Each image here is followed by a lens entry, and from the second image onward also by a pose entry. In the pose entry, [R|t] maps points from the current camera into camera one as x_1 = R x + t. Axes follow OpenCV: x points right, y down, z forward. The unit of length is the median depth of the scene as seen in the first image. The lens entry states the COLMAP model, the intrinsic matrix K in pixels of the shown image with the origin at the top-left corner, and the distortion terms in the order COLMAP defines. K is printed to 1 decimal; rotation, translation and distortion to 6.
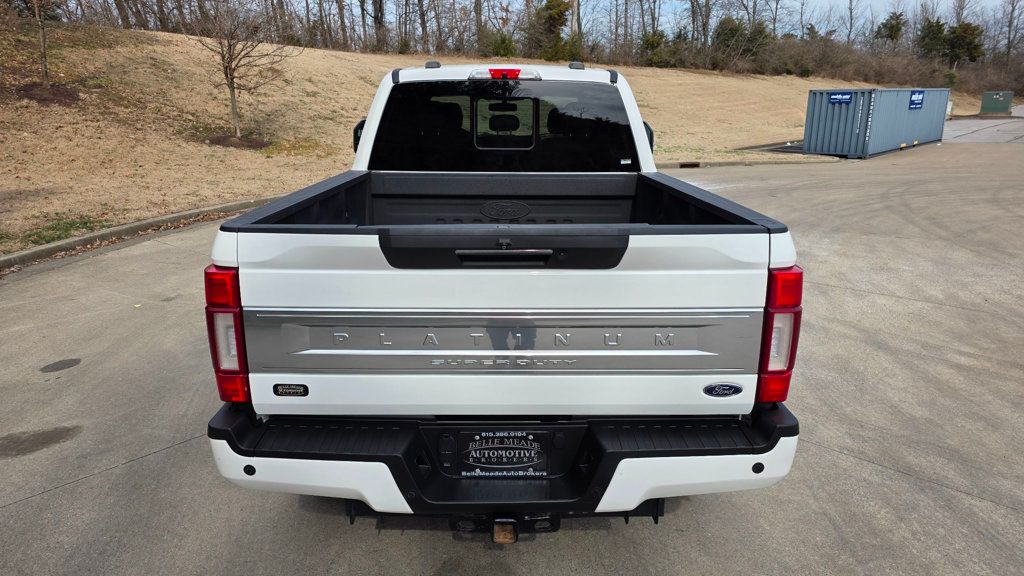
lens RADIAL K [[685.1, 0, 508.2], [0, 685.1, 299.1], [0, 0, 1]] dist [0.062726, -0.052950]
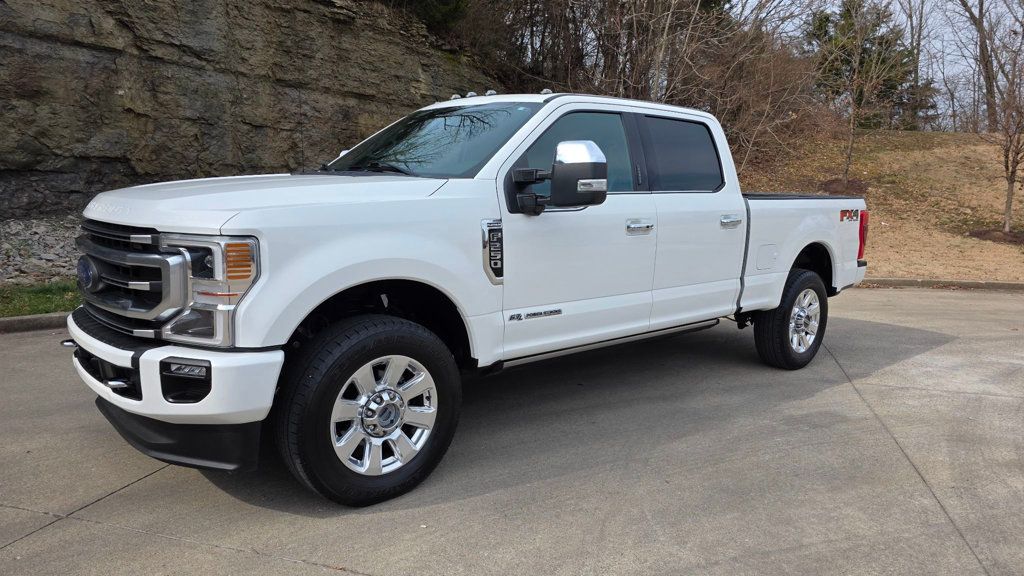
lens RADIAL K [[685.1, 0, 519.0], [0, 685.1, 301.0], [0, 0, 1]] dist [0.062726, -0.052950]
pose [[0.430363, 0.149662, -0.890162, 0.074104], [-0.280684, 0.959459, 0.025612, 0.006182], [0.857907, 0.238831, 0.454923, 0.014417]]
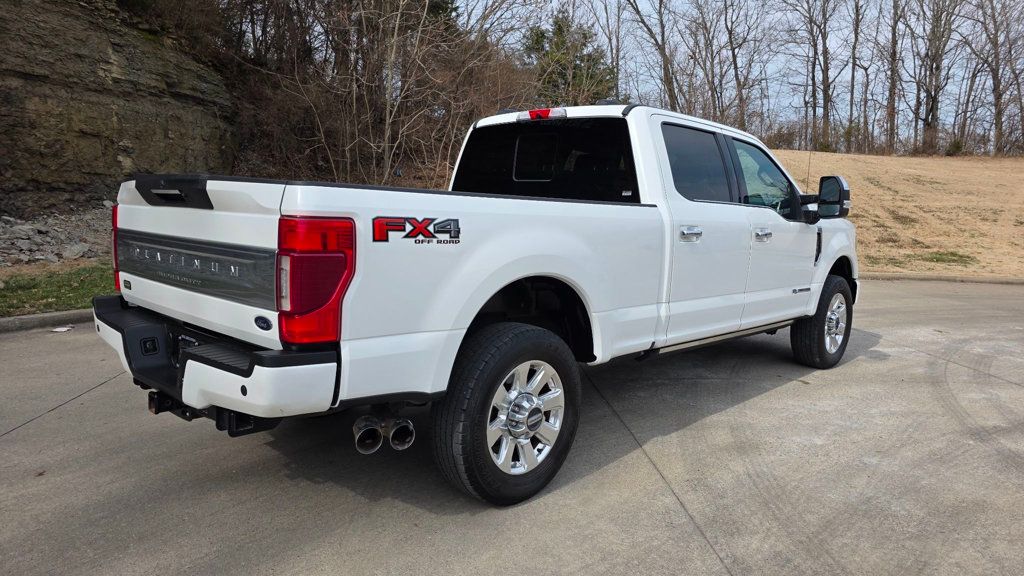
lens RADIAL K [[685.1, 0, 519.3], [0, 685.1, 288.2], [0, 0, 1]] dist [0.062726, -0.052950]
pose [[0.725166, 0.102267, -0.680937, 0.066729], [-0.215455, 0.972952, -0.083326, 0.003821], [0.653998, 0.207136, 0.727586, 0.021062]]
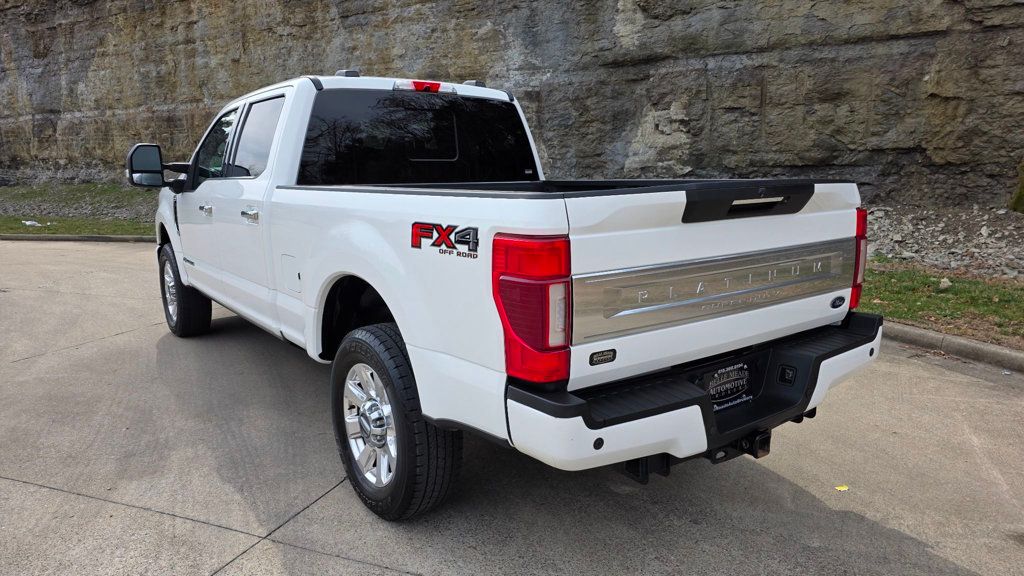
lens RADIAL K [[685.1, 0, 516.6], [0, 685.1, 297.5], [0, 0, 1]] dist [0.062726, -0.052950]
pose [[-0.940589, 0.061039, -0.334016, -0.007273], [-0.099065, 0.891579, 0.441897, -0.043056], [0.324775, 0.448733, -0.832562, 0.171345]]
